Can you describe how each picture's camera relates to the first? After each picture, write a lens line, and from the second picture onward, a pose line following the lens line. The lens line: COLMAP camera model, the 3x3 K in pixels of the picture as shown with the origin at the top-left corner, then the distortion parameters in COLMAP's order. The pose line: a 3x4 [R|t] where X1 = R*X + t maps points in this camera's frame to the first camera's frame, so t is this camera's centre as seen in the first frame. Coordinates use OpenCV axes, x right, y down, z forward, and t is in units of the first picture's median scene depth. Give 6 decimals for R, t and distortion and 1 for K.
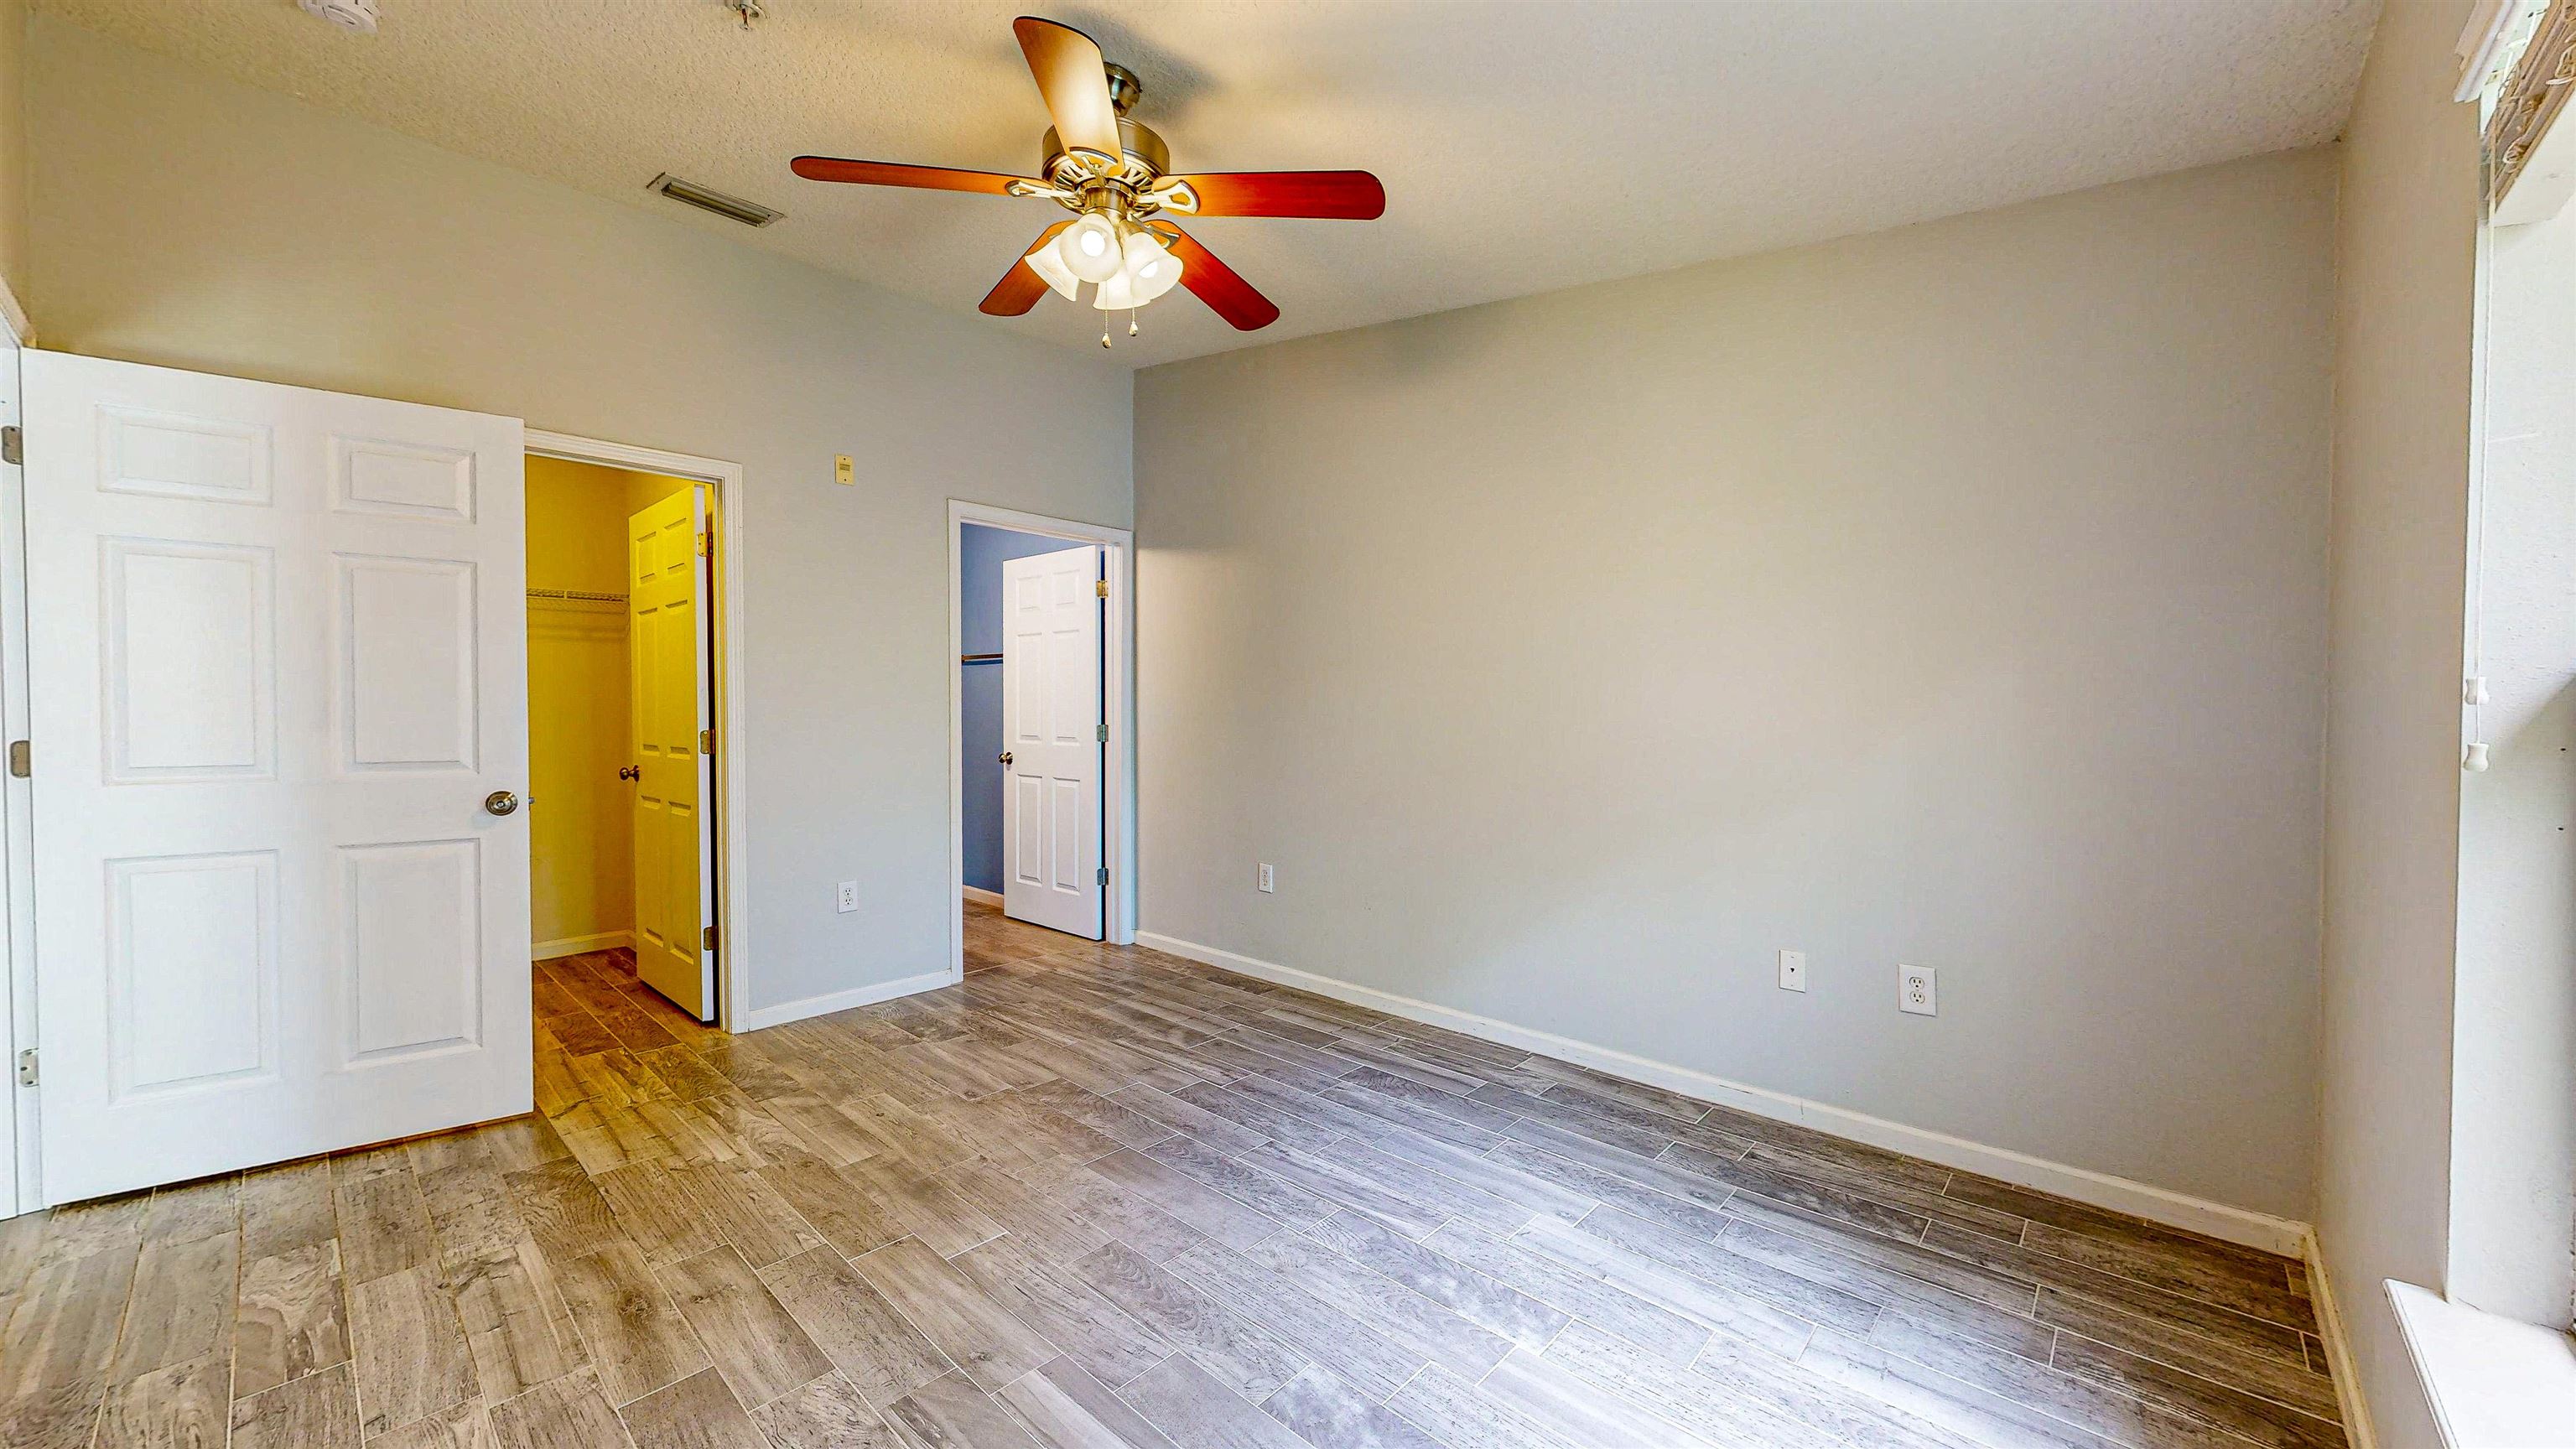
lens RADIAL K [[944.3, 0, 1287.3], [0, 944.3, 728.0], [0, 0, 1]] dist [-0.000159, -0.000071]
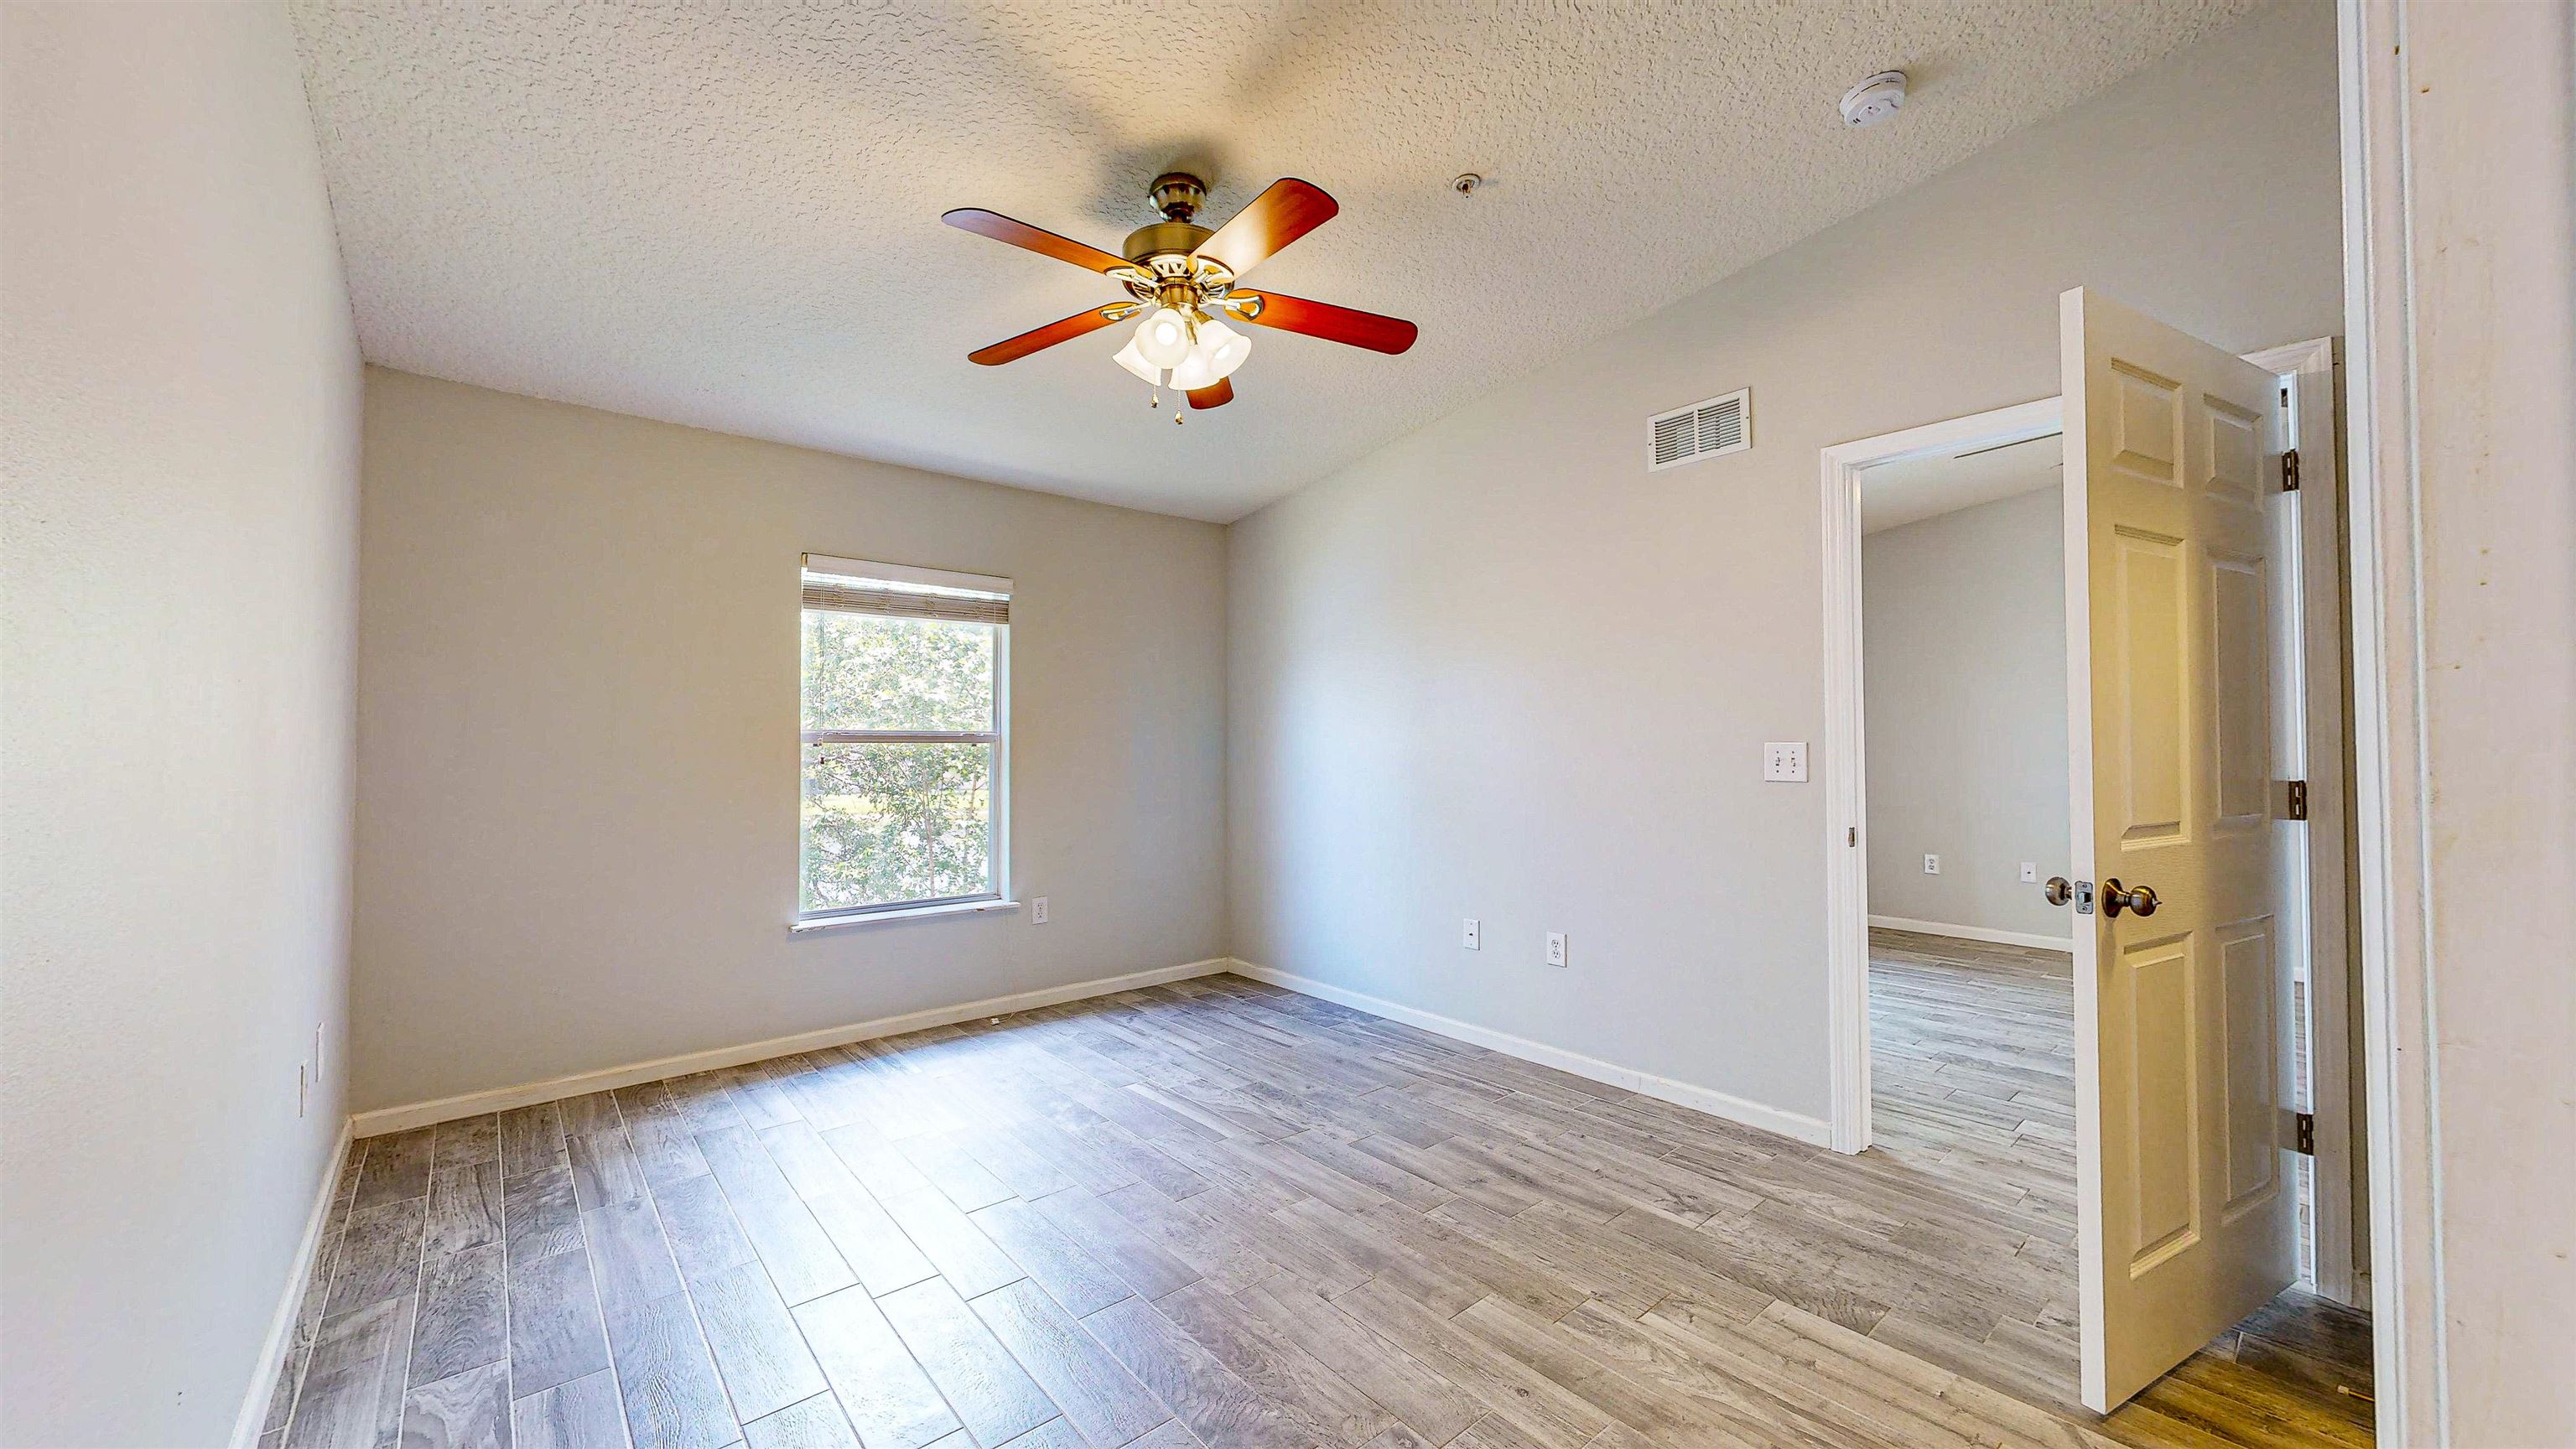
lens RADIAL K [[944.3, 0, 1287.3], [0, 944.3, 728.0], [0, 0, 1]] dist [-0.000159, -0.000071]
pose [[-0.993347, 0.003619, 0.115101, -0.437210], [0.003793, 0.999992, 0.001296, -0.044171], [-0.115096, 0.001724, -0.993353, 2.055469]]
